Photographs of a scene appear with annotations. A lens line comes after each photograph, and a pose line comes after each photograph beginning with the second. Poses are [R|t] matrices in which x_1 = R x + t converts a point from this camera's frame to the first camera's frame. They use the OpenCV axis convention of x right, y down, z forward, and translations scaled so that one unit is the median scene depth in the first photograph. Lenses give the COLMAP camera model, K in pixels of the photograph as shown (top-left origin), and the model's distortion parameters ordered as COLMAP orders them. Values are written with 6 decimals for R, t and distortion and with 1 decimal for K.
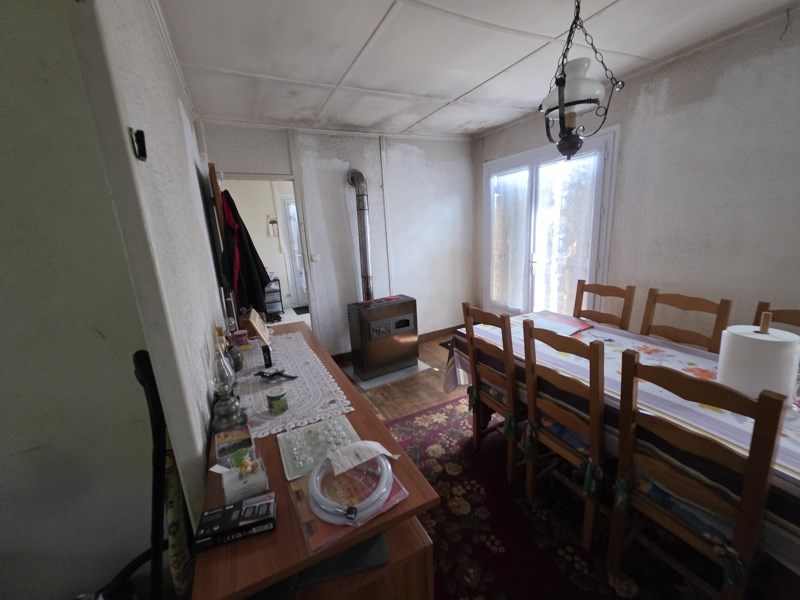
lens RADIAL K [[322.0, 0, 403.0], [0, 322.0, 301.5], [0, 0, 1]] dist [-0.002288, -0.000256]
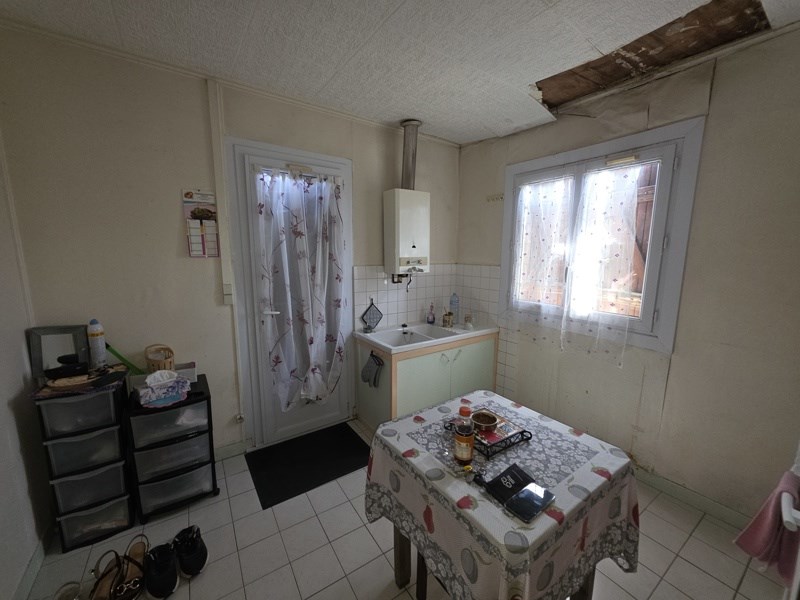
lens RADIAL K [[322.0, 0, 398.8], [0, 322.0, 296.3], [0, 0, 1]] dist [-0.002288, -0.000256]
pose [[0.989539, 0.043836, 0.137446, -0.244543], [-0.034022, 0.996755, -0.072956, -0.145033], [-0.140198, 0.067517, 0.987819, 0.646138]]
